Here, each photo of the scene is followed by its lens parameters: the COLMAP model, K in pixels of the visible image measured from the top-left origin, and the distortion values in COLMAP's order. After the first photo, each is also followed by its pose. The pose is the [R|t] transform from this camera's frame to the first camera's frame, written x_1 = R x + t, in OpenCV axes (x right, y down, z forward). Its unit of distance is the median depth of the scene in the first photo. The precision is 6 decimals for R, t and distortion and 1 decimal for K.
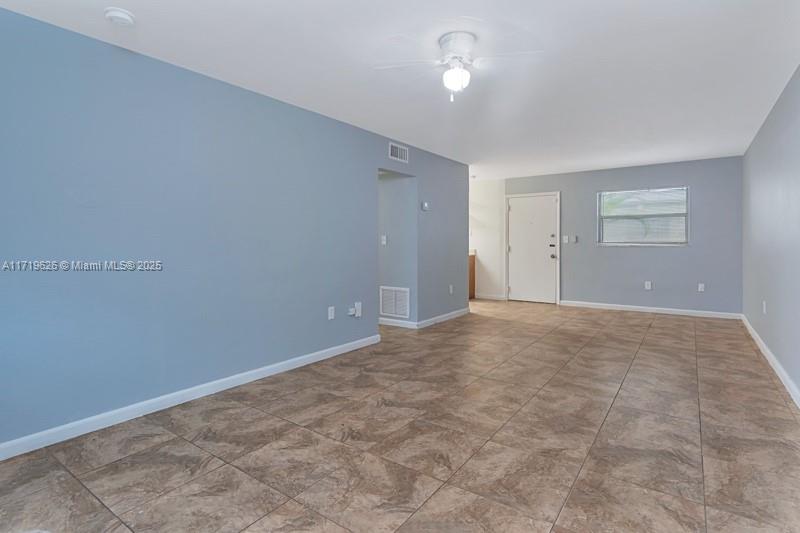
lens RADIAL K [[392.0, 0, 422.7], [0, 392.0, 233.1], [0, 0, 1]] dist [0.000776, 0.000694]
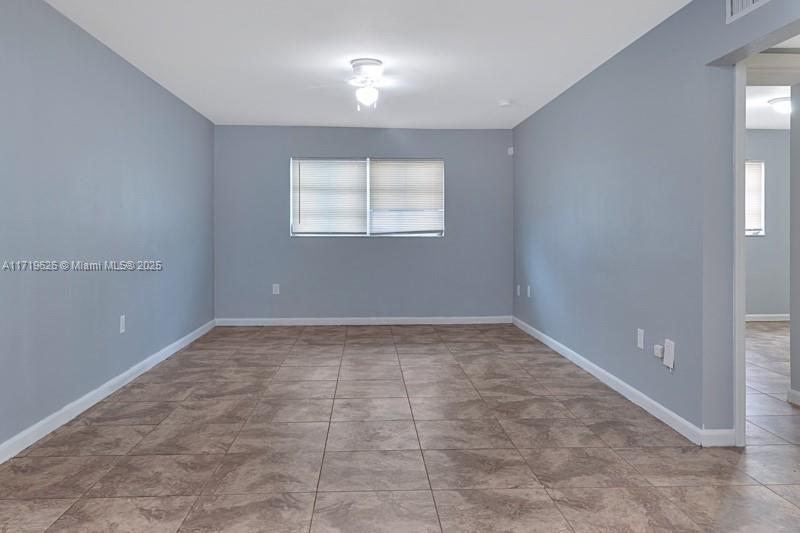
lens RADIAL K [[622.8, 0, 403.1], [0, 622.8, 236.1], [0, 0, 1]] dist [0.009794, 0.003644]
pose [[-0.796483, 0.010835, -0.604564, 0.624958], [0.018962, 0.999795, -0.007064, 0.028872], [0.604364, -0.017090, -0.796525, 1.400415]]
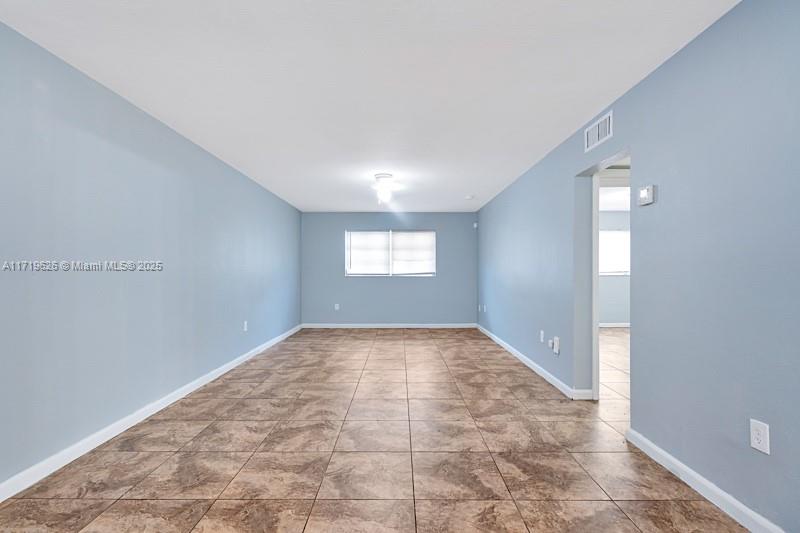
lens RADIAL K [[375.3, 0, 402.0], [0, 375.3, 271.0], [0, 0, 1]] dist [-0.003483, 0.000609]
pose [[-0.828375, 0.004251, -0.560158, 0.606615], [0.019071, 0.999606, -0.020617, 0.029067], [0.559849, -0.027762, -0.828129, 1.461796]]
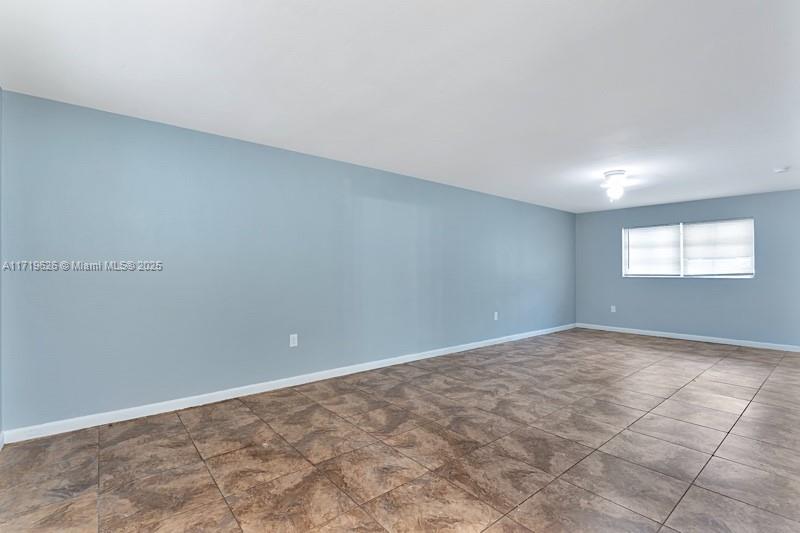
lens RADIAL K [[375.3, 0, 402.0], [0, 375.3, 271.0], [0, 0, 1]] dist [-0.003483, 0.000609]
pose [[-0.959111, 0.005441, 0.282977, 0.314888], [-0.003114, 0.999552, -0.029772, 0.037422], [-0.283012, -0.029436, -0.958665, 1.691298]]
